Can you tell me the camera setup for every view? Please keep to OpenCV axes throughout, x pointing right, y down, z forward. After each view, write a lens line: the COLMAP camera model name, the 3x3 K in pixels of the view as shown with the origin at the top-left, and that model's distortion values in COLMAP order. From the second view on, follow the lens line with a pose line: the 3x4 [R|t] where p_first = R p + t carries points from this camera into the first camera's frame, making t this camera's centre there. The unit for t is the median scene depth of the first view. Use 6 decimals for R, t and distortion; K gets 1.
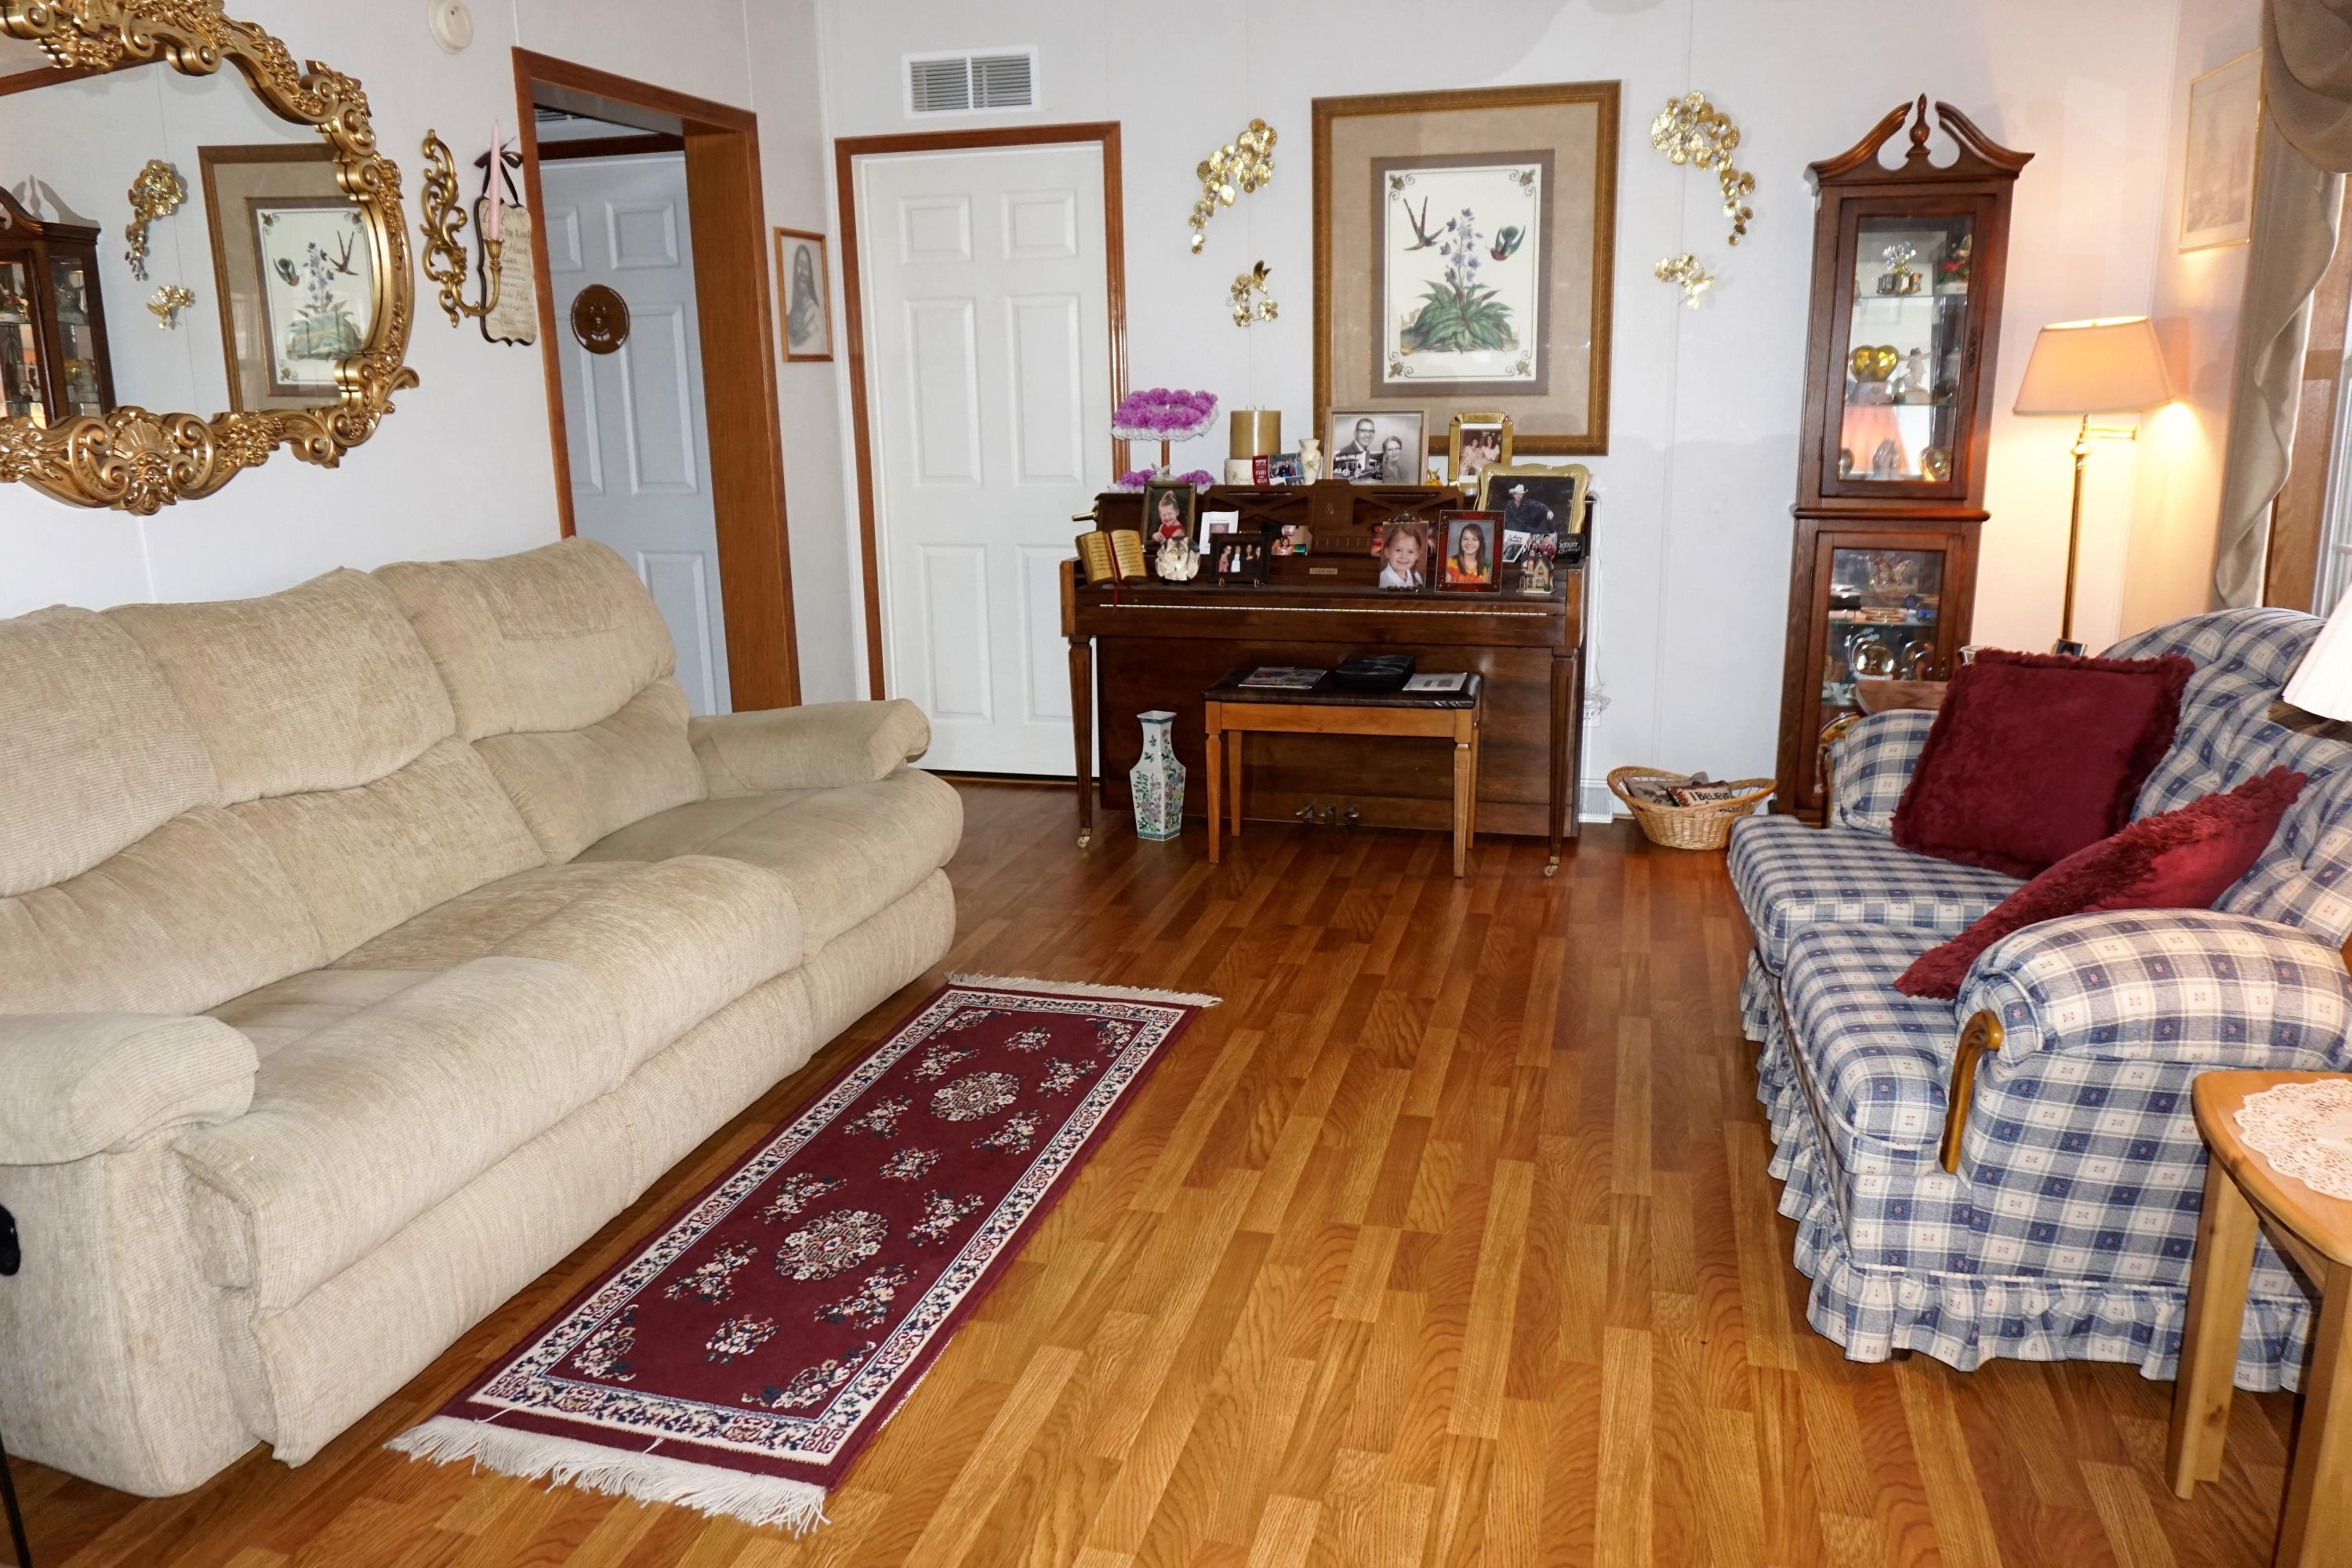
lens RADIAL K [[1687.1, 0, 1166.7], [0, 1687.1, 780.5], [0, 0, 1]] dist [-0.036766, 0.032947]
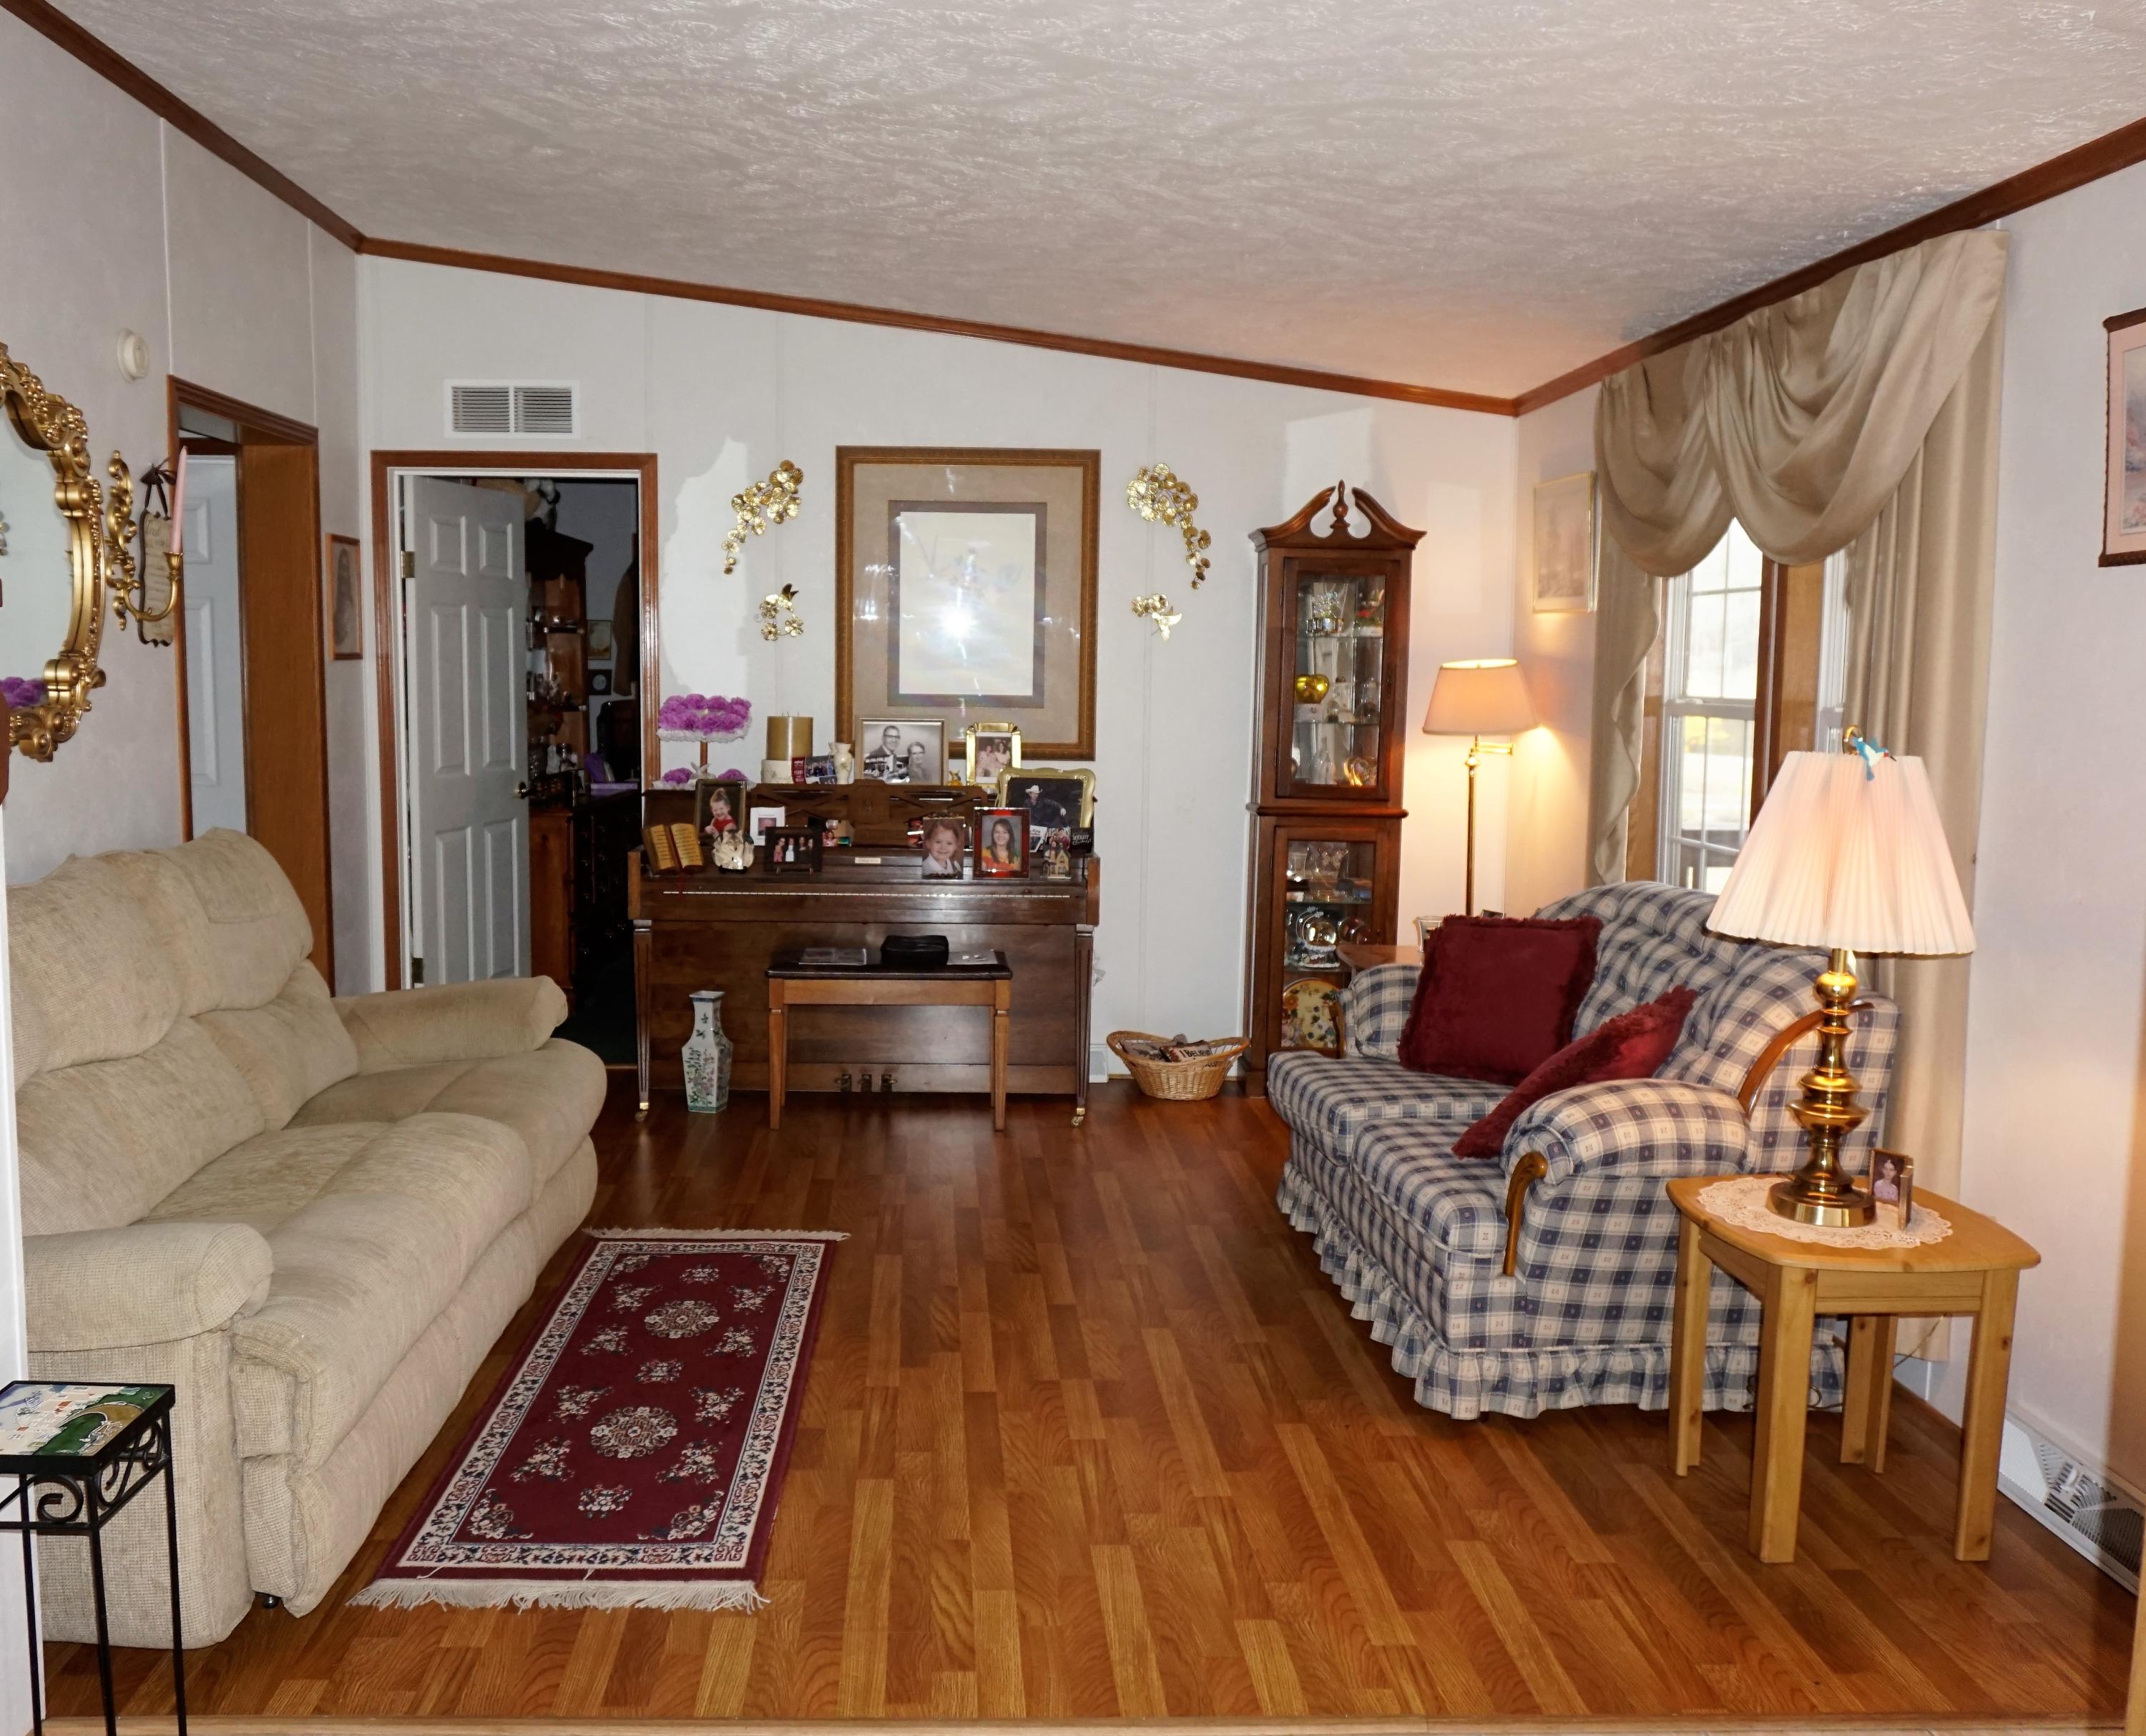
lens RADIAL K [[1676.0, 0, 1068.3], [0, 1676.0, 856.0], [0, 0, 1]] dist [-0.013664, 0.022586]
pose [[0.958497, -0.001894, 0.285096, -0.160996], [0.038244, 0.991795, -0.121986, 0.022540], [-0.282526, 0.127827, 0.950705, -0.157107]]
